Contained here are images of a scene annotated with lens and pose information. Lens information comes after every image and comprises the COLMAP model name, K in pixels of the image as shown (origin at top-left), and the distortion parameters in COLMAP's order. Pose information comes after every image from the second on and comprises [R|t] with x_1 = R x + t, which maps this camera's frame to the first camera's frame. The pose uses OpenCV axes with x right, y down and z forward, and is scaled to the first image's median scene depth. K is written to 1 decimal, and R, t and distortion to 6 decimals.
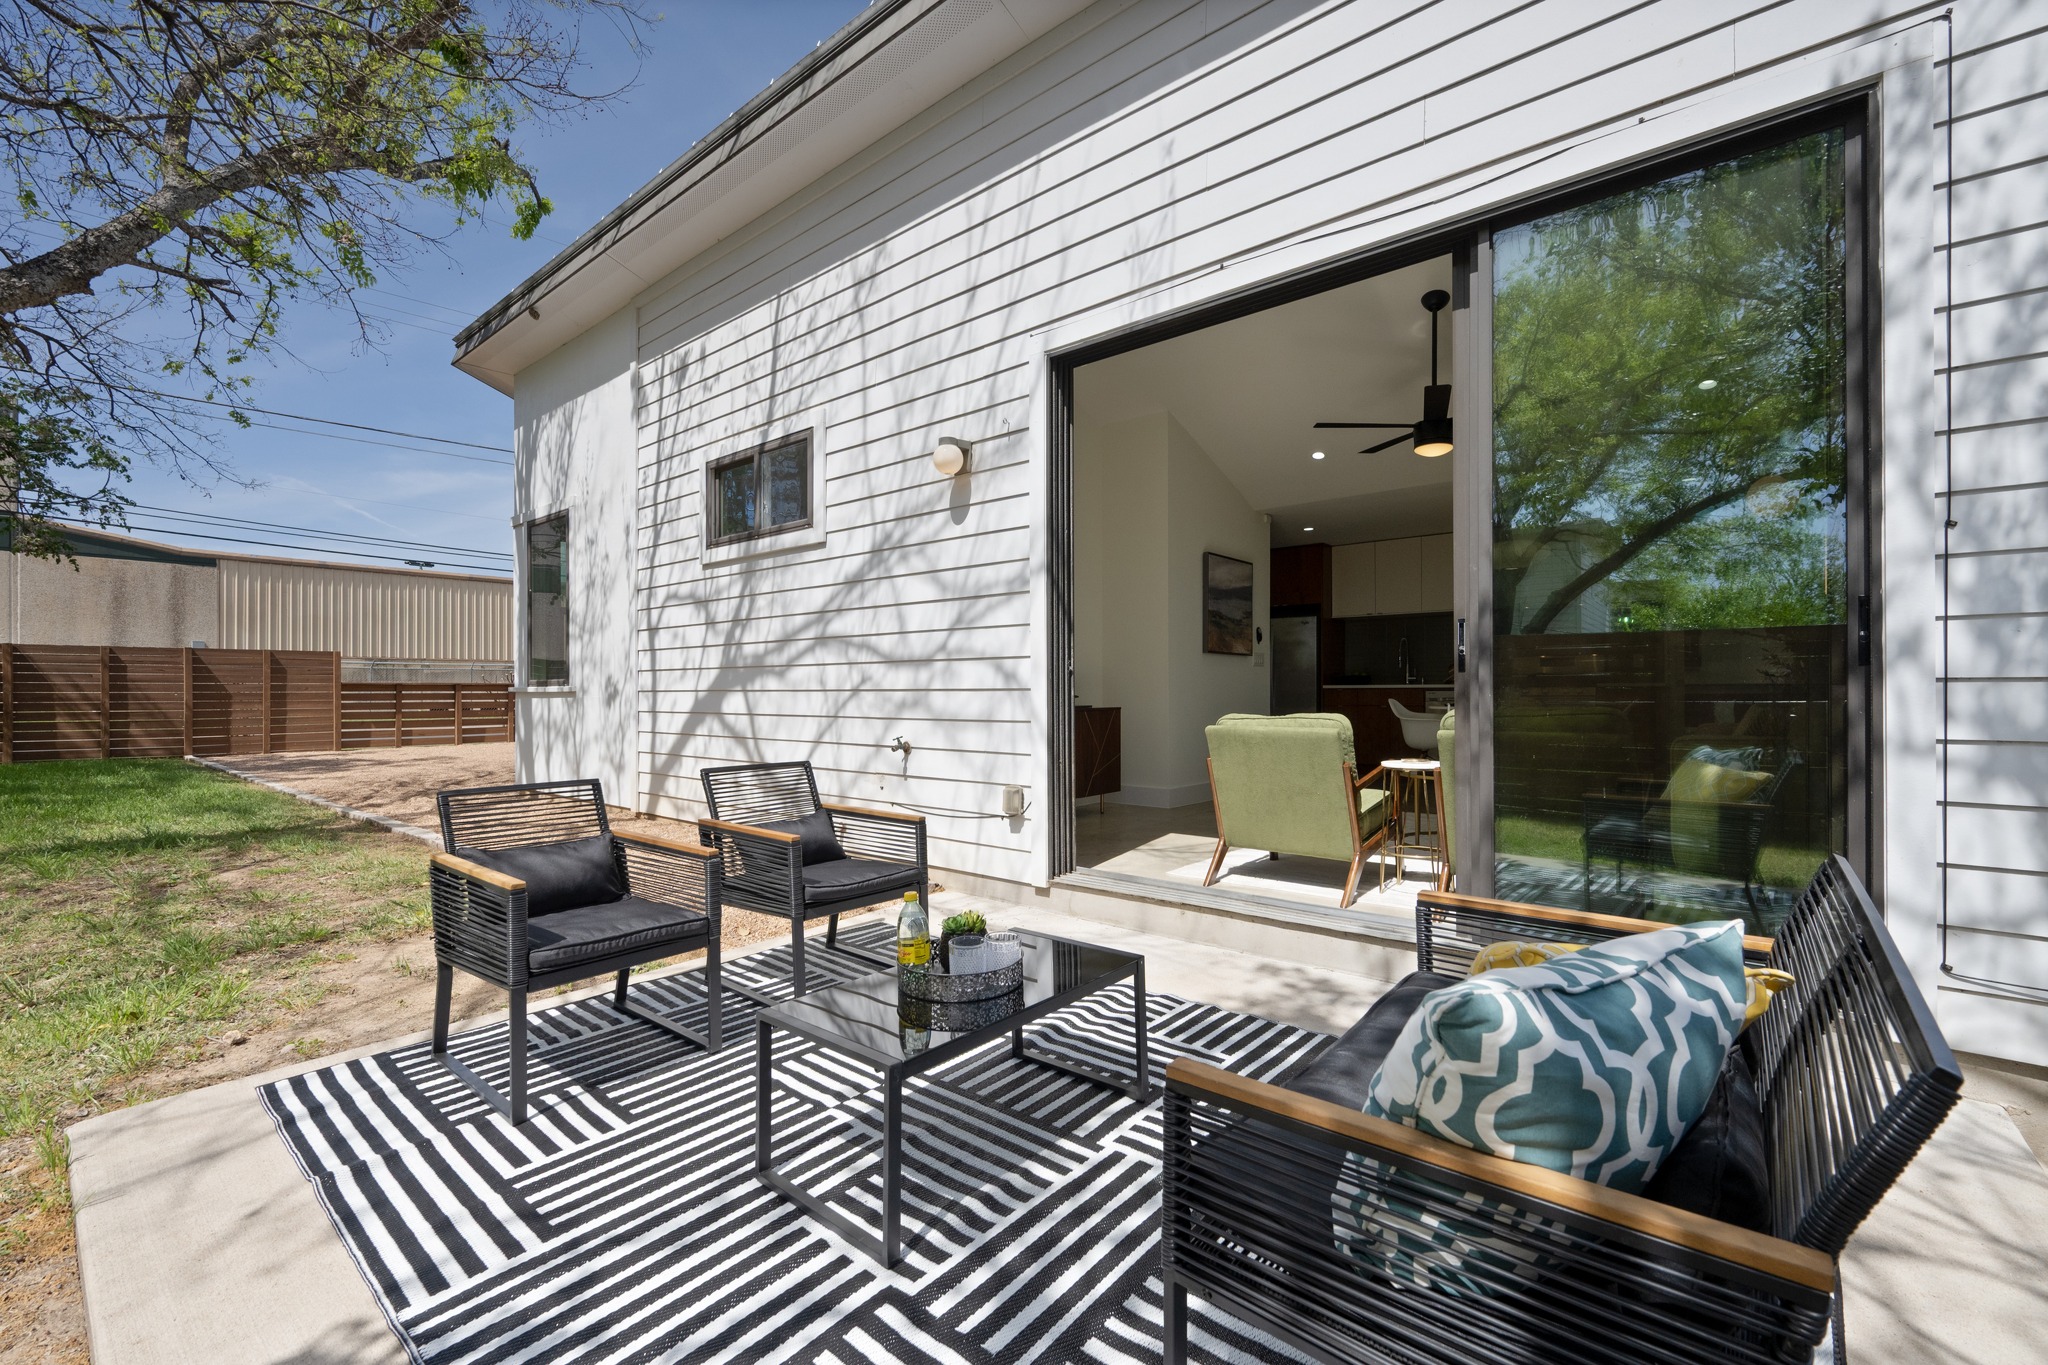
lens RADIAL K [[855.4, 0, 1031.2], [0, 855.4, 691.9], [0, 0, 1]] dist [0.000952, 0.000046]
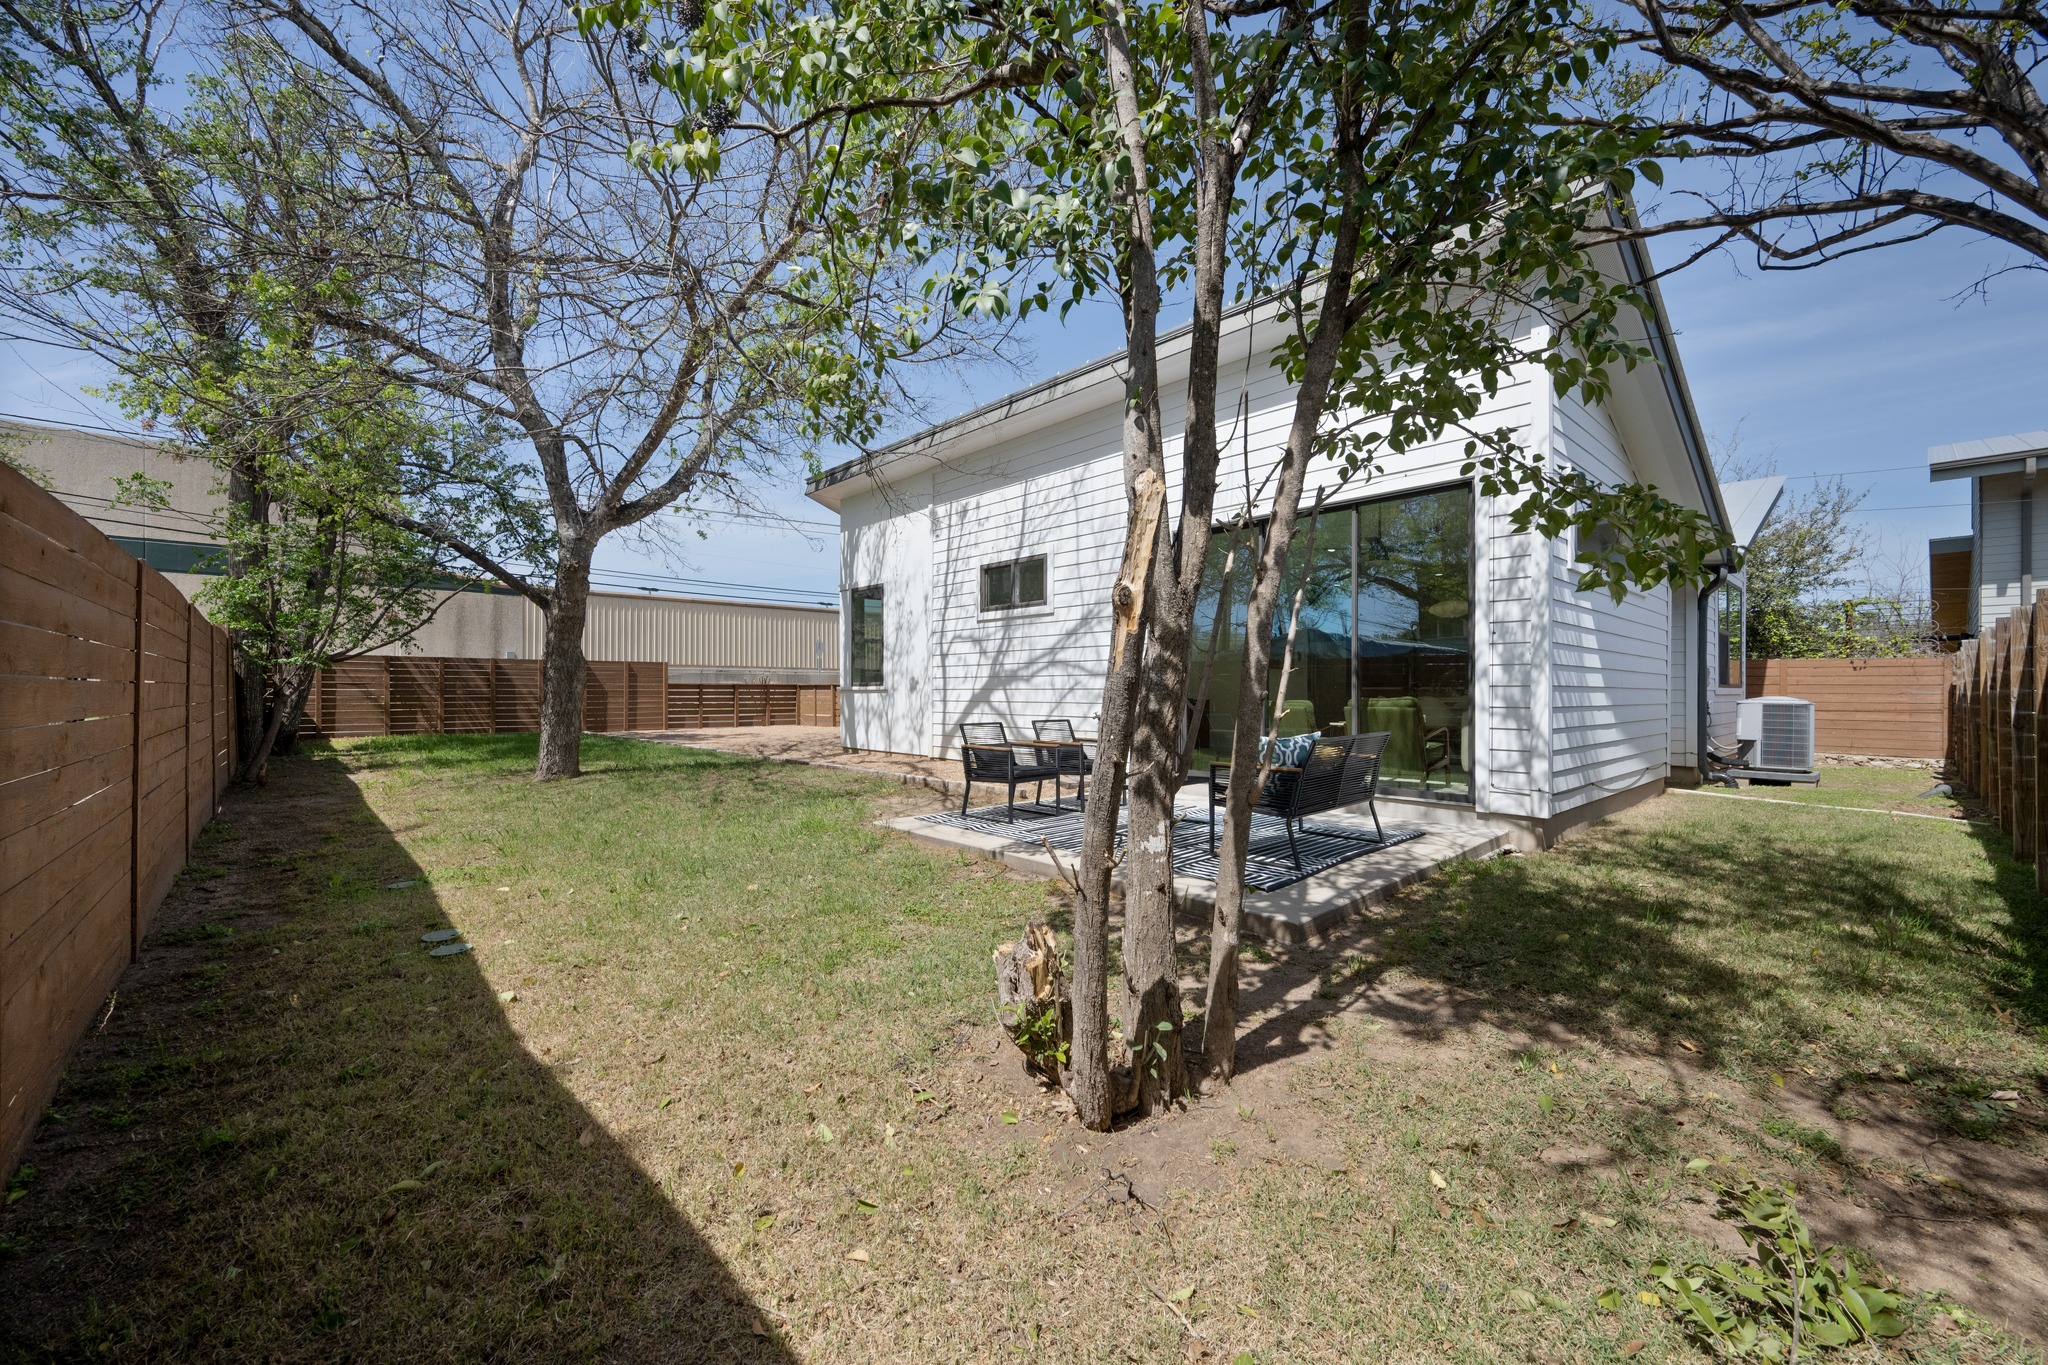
lens RADIAL K [[807.3, 0, 1016.9], [0, 807.3, 686.1], [0, 0, 1]] dist [-0.000077, -0.000059]
pose [[0.989503, 0.002752, -0.144484, -0.049480], [-0.004028, 0.999955, -0.008537, 0.006376], [0.144454, 0.009029, 0.989470, -0.684736]]
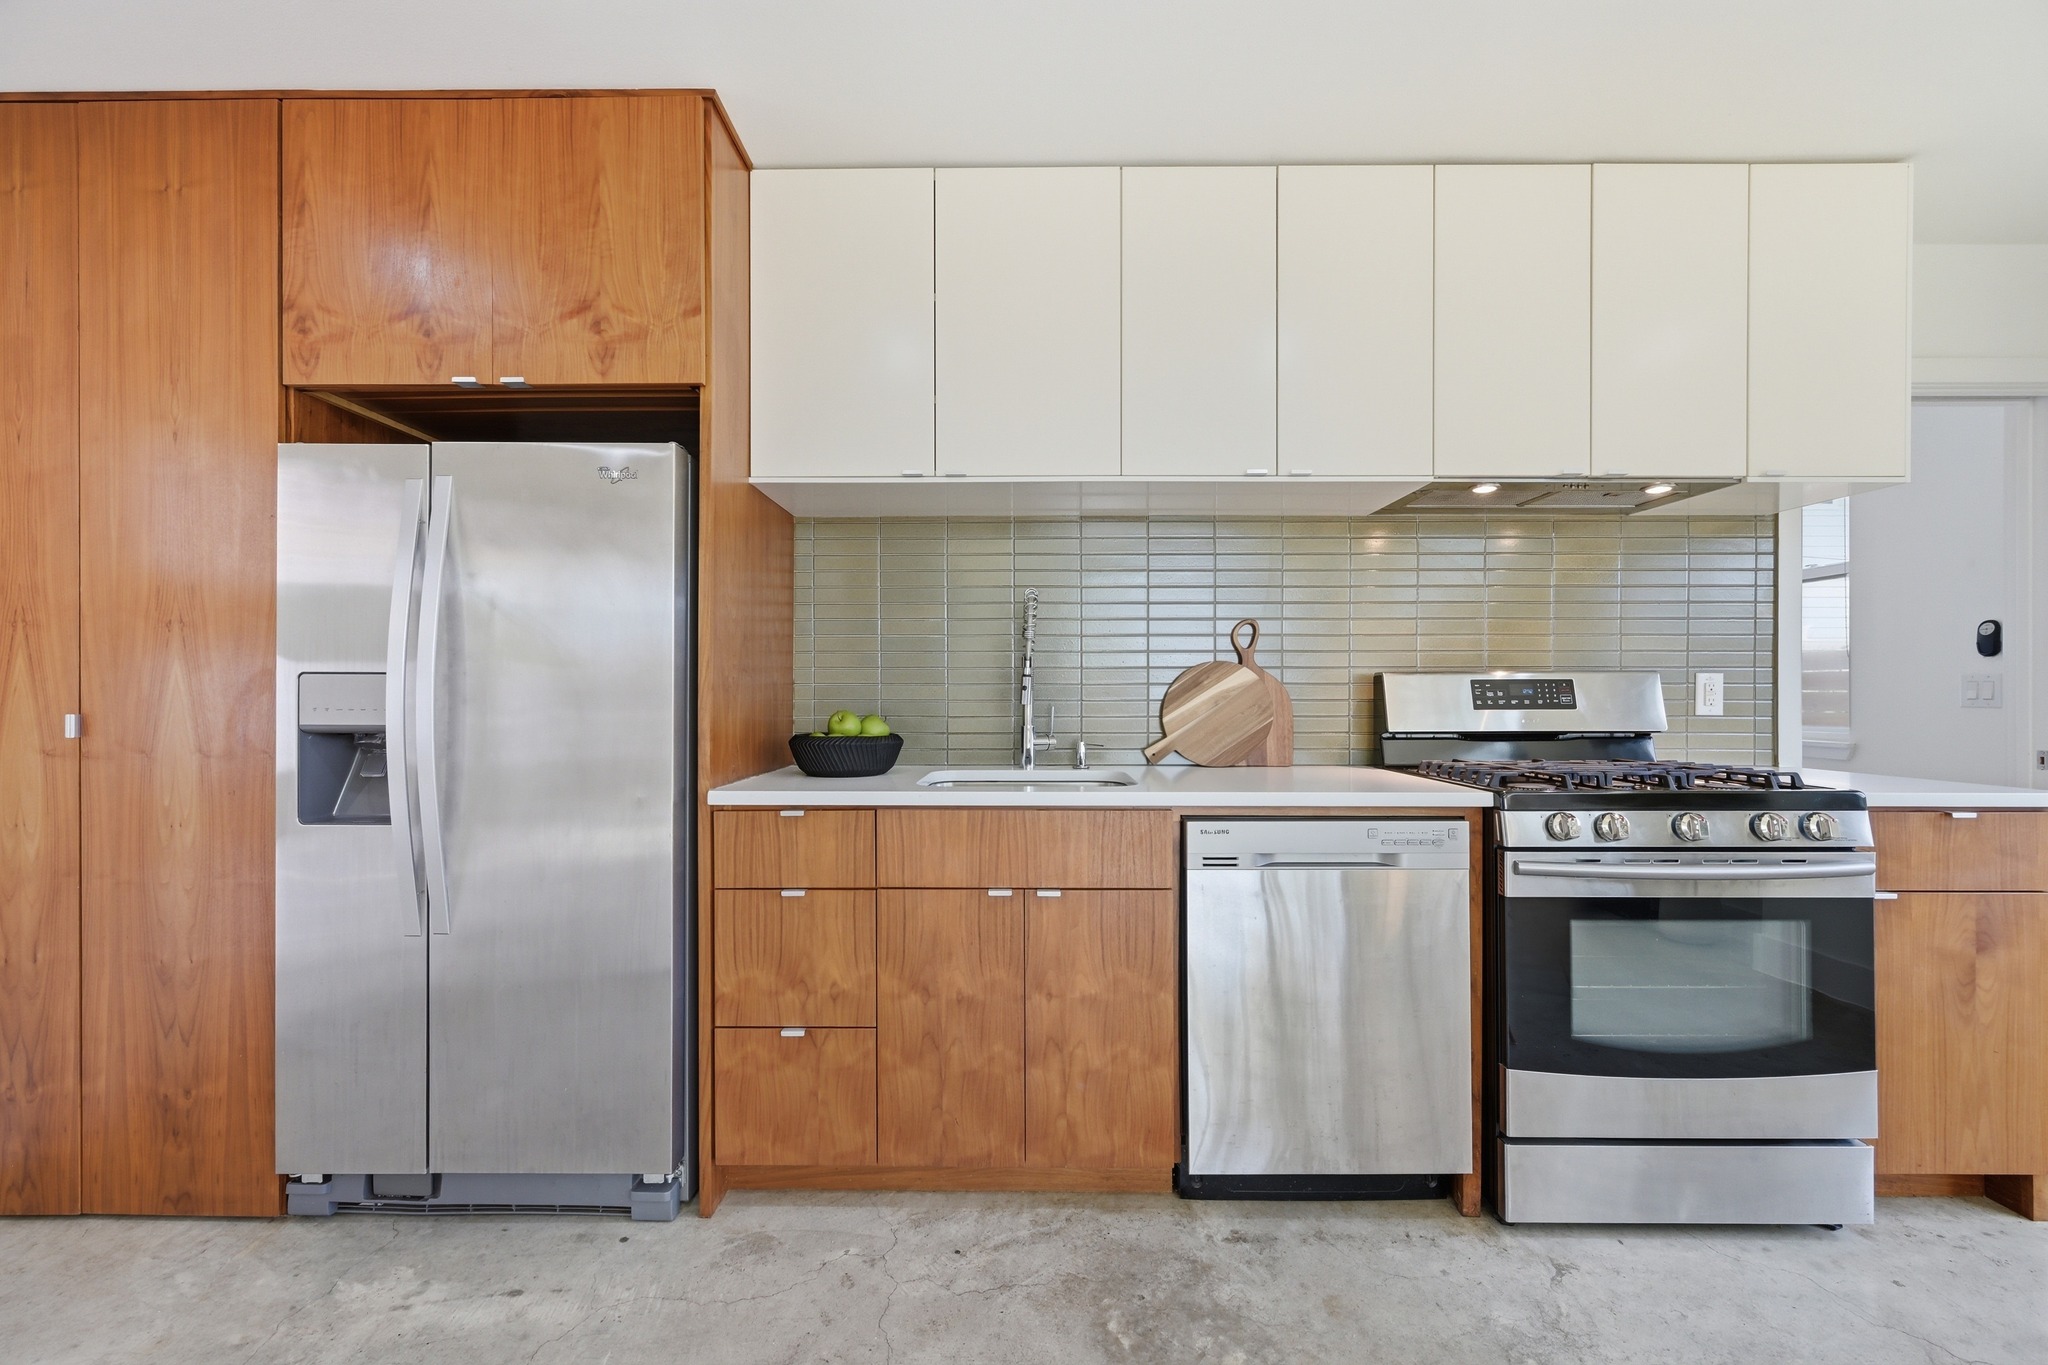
lens RADIAL K [[797.2, 0, 1017.4], [0, 797.2, 692.1], [0, 0, 1]] dist [-0.000625, -0.000010]
pose [[0.766839, 0.001122, 0.641839, 0.431777], [0.000670, 0.999997, -0.002548, -0.047936], [-0.641840, 0.002384, 0.766835, 1.259827]]
